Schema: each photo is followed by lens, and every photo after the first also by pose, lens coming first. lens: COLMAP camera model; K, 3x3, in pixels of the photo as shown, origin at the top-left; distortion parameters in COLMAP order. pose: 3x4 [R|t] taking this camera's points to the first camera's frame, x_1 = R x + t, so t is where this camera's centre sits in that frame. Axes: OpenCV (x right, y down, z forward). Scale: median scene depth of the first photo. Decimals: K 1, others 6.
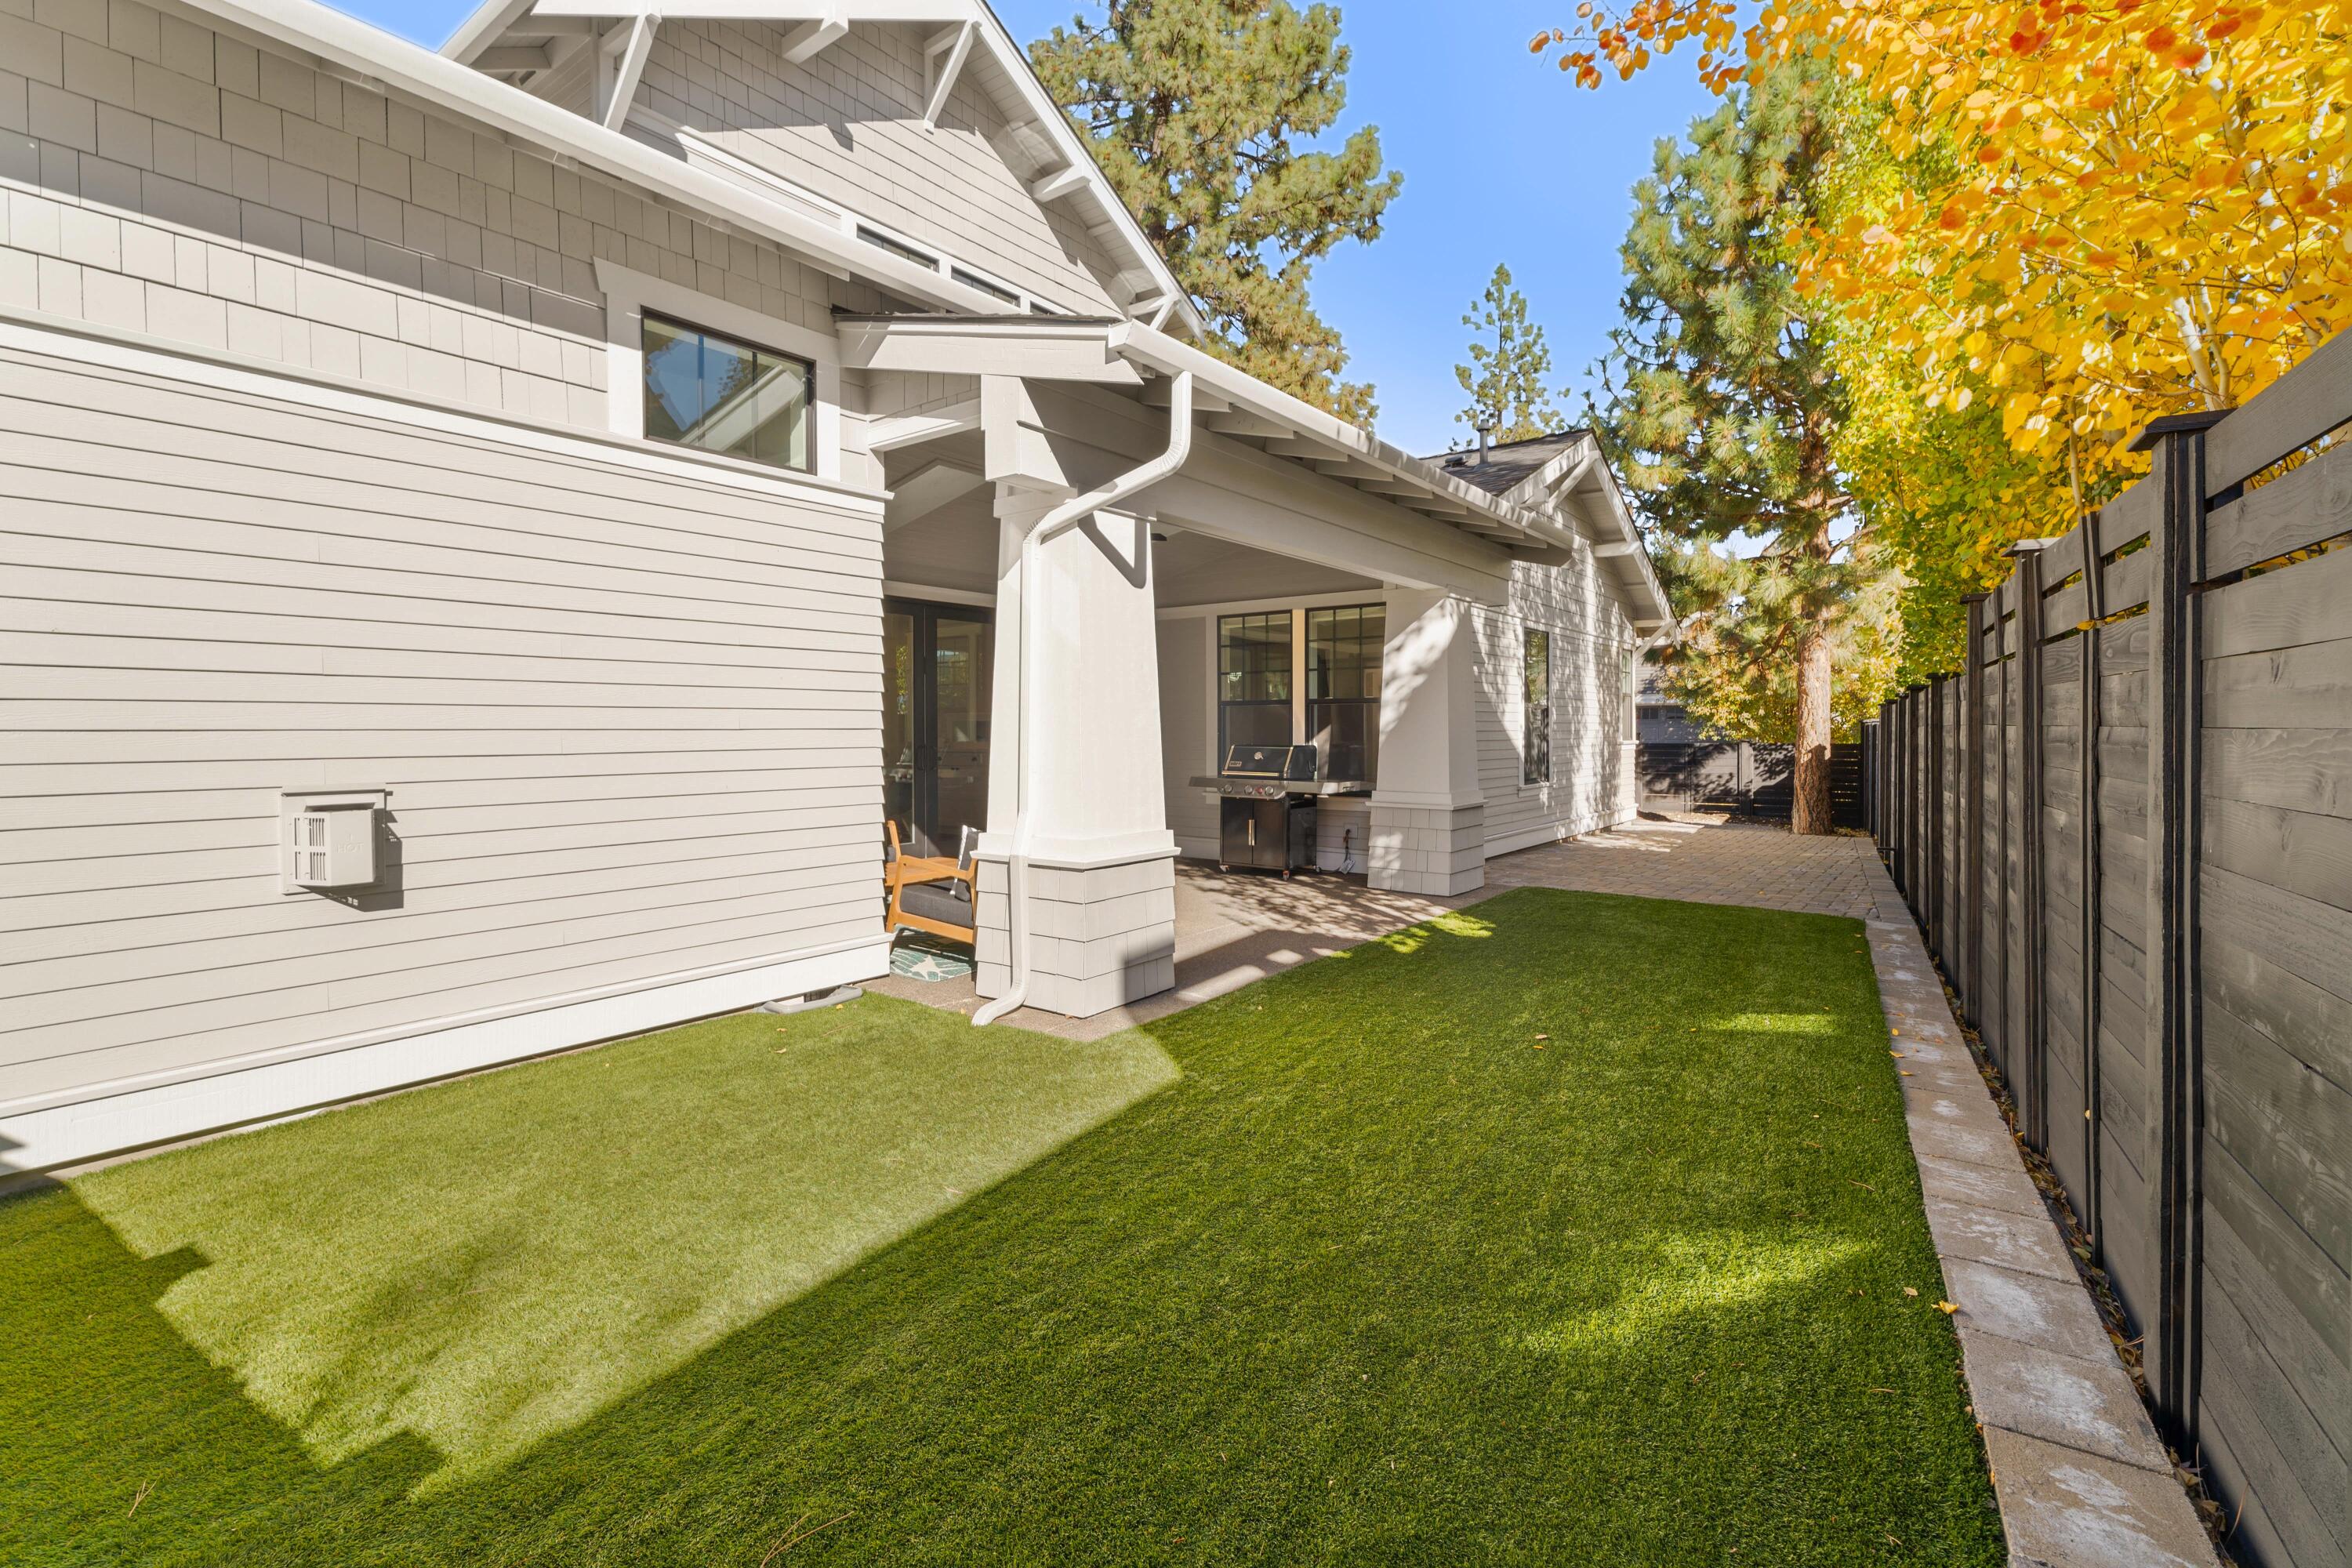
lens RADIAL K [[1049.1, 0, 1165.0], [0, 1049.1, 731.7], [0, 0, 1]] dist [-0.000635, 0.000263]
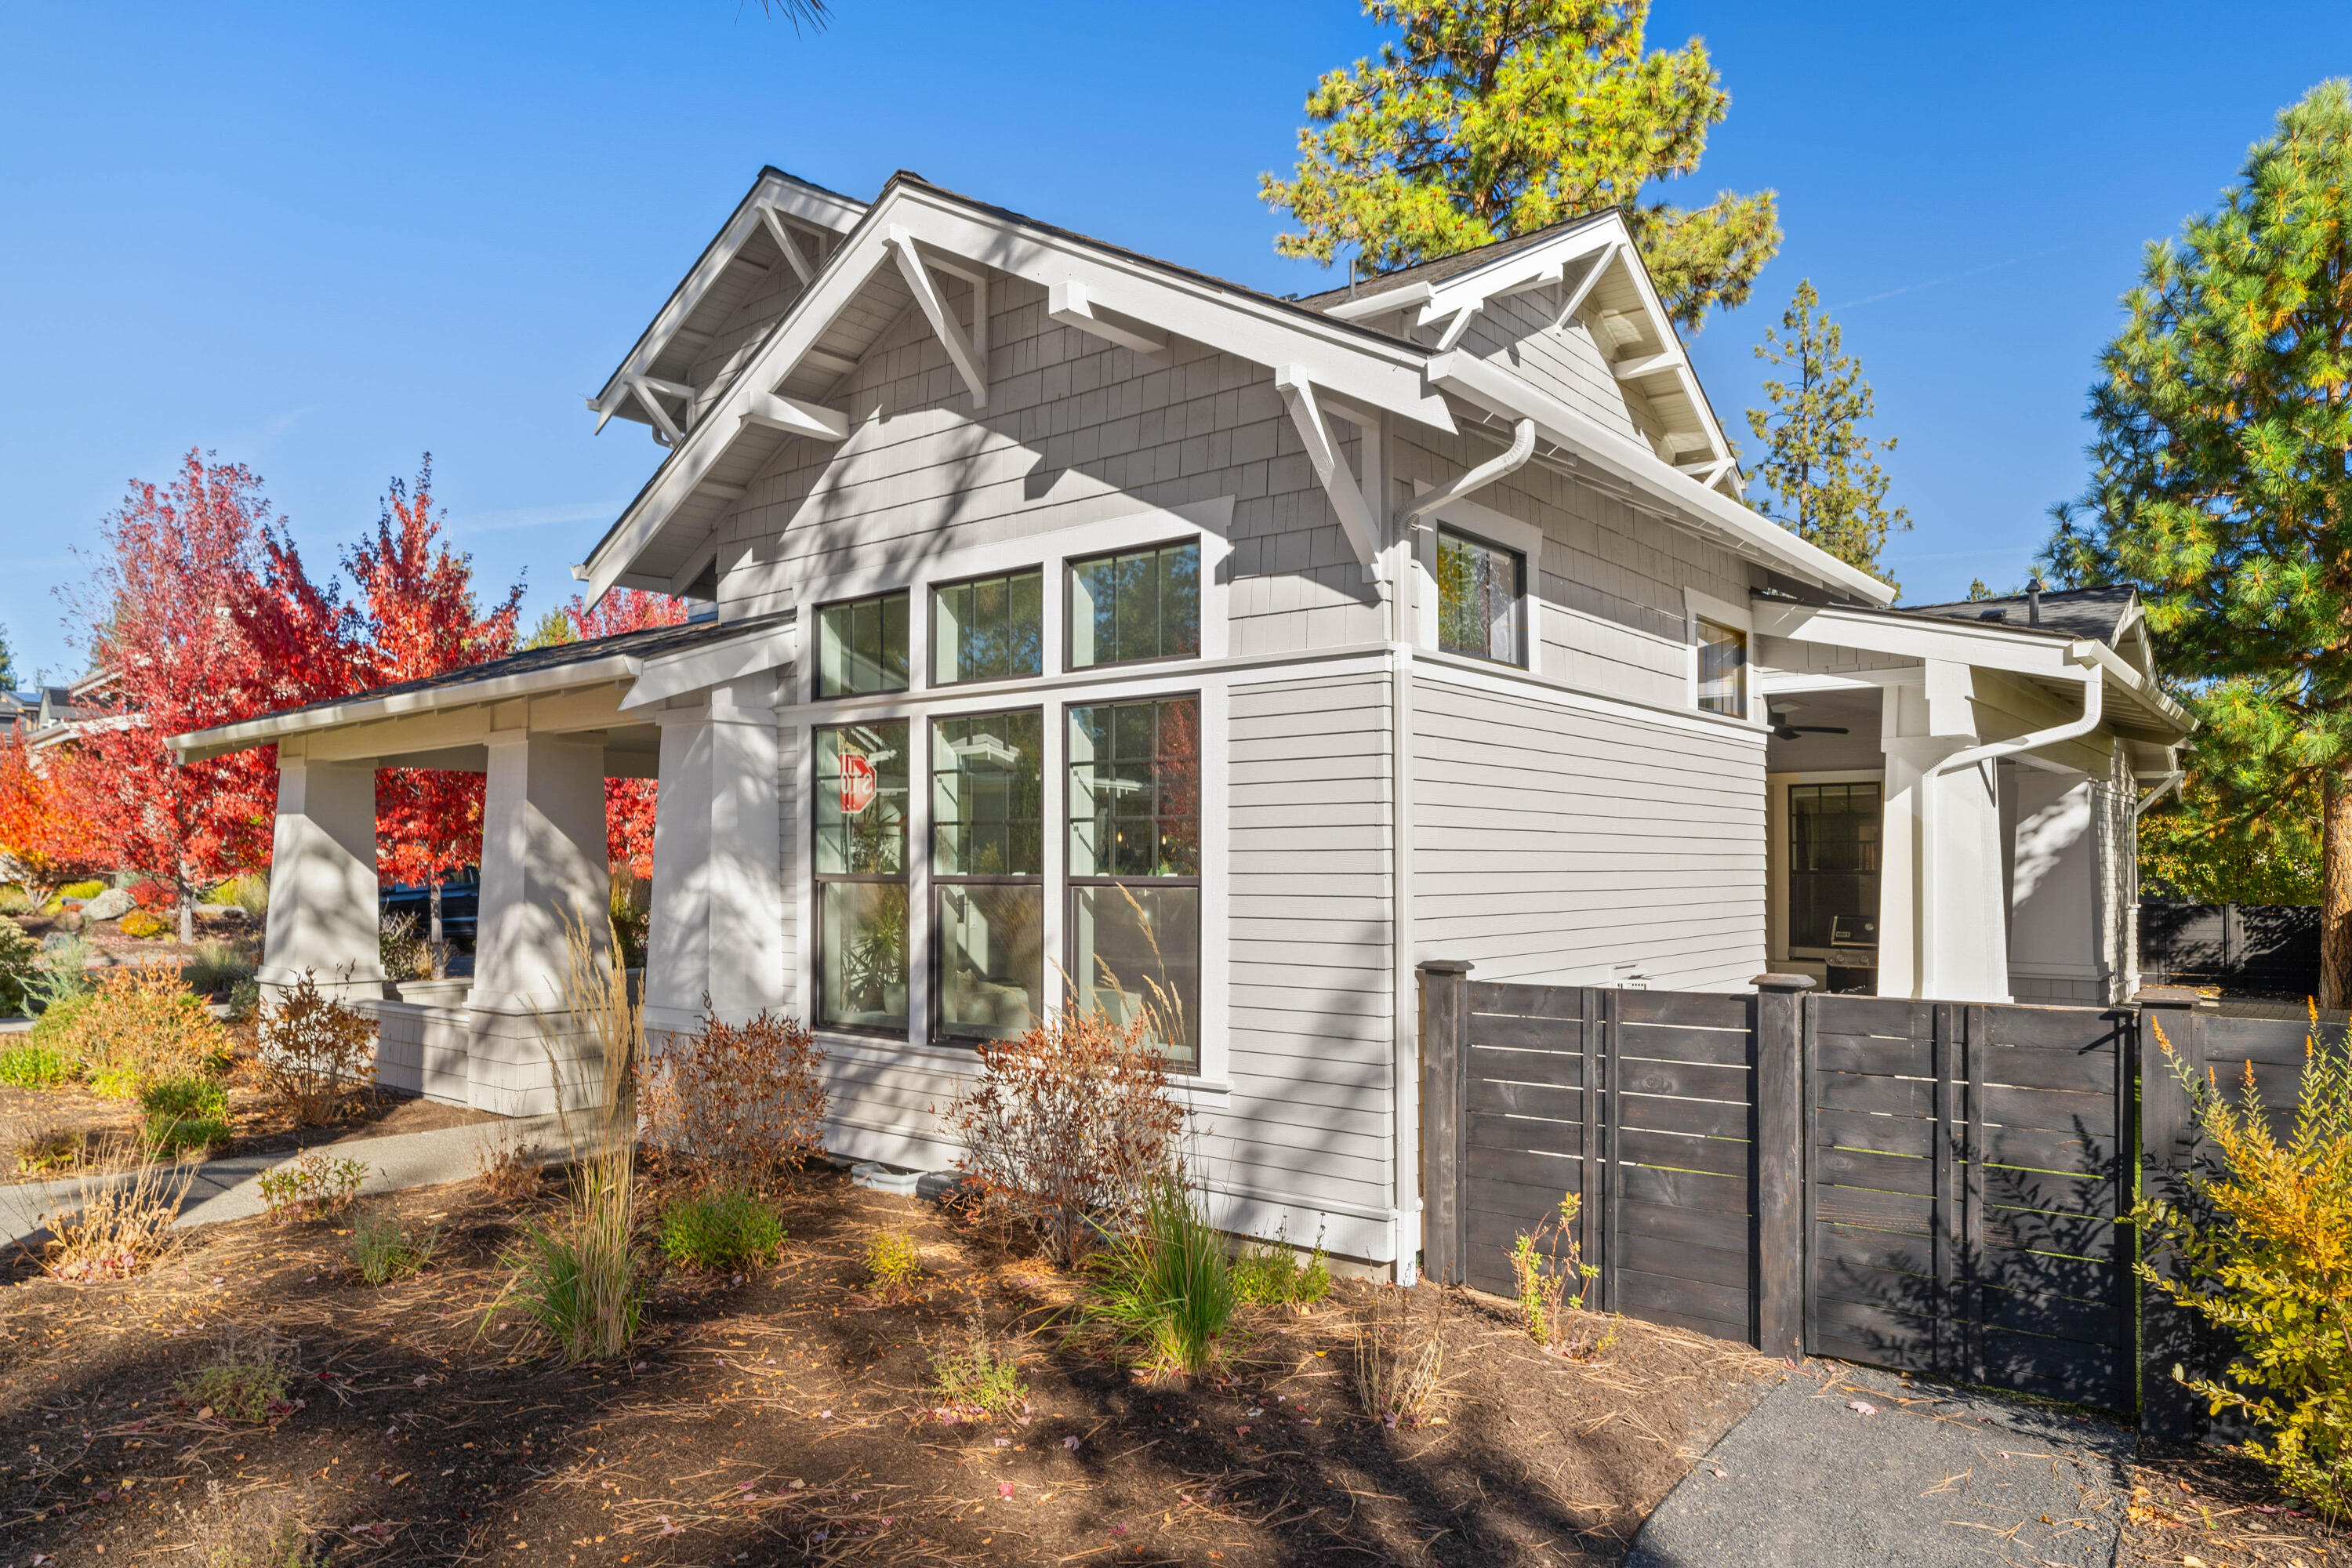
lens RADIAL K [[1438.1, 0, 1175.5], [0, 1438.1, 794.5], [0, 0, 1]] dist [0.003319, -0.000519]
pose [[0.999149, 0.010197, -0.039970, -0.495491], [-0.011887, 0.999035, -0.042291, -0.037007], [0.039501, 0.042730, 0.998306, -0.404024]]
